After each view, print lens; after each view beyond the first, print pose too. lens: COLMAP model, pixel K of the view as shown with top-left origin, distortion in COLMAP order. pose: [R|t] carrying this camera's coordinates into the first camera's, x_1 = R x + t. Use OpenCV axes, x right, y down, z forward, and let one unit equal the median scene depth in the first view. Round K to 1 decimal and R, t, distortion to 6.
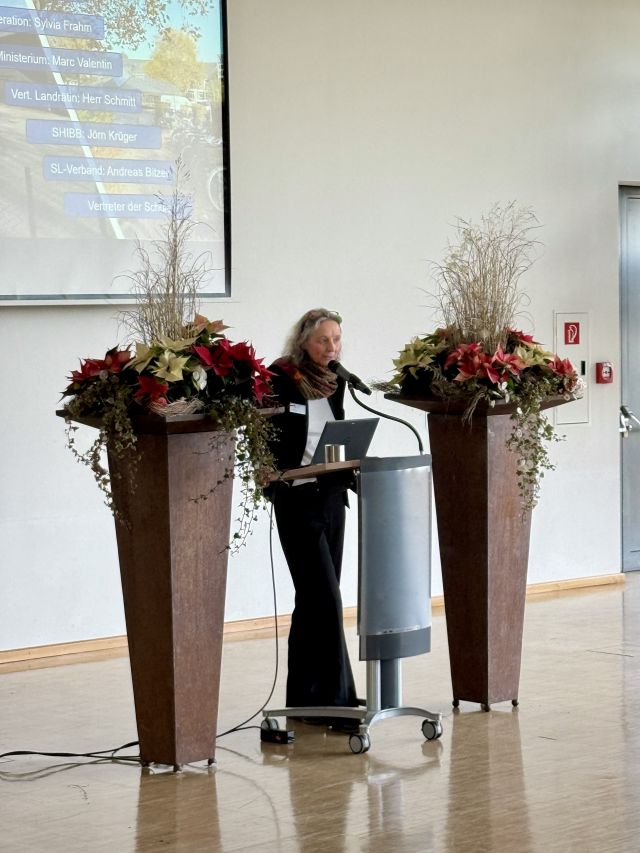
lens RADIAL K [[2252.9, 0, 320.5], [0, 2252.9, 426.7], [0, 0, 1]] dist [-0.062199, 0.000000]
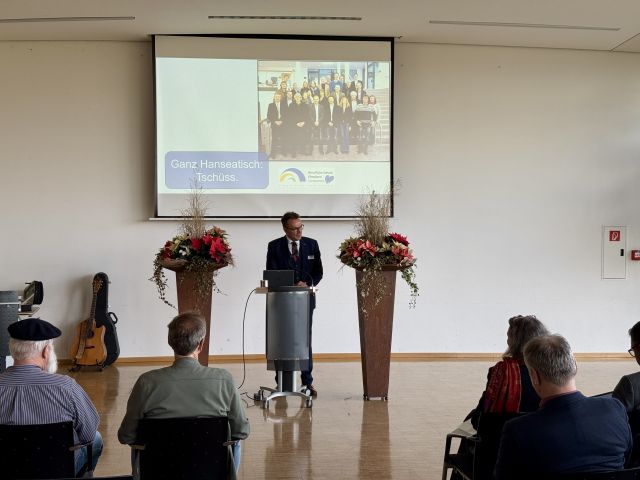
lens RADIAL K [[852.7, 0, 319.2], [0, 852.7, 241.8], [0, 0, 1]] dist [0.099254, 0.000000]
pose [[0.786601, 0.030591, -0.616704, 0.489774], [-0.043497, 0.999036, -0.005923, -0.023802], [0.615928, 0.031484, 0.787173, 0.239451]]
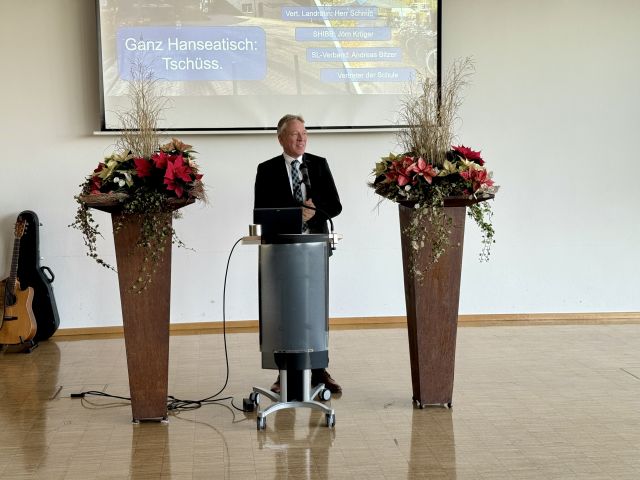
lens RADIAL K [[852.7, 0, 317.0], [0, 852.7, 239.2], [0, 0, 1]] dist [0.099254, 0.000000]
pose [[0.780822, 0.072328, -0.620553, 0.310691], [-0.028841, 0.996390, 0.079844, -0.022733], [0.624088, -0.044446, 0.780089, 0.453514]]
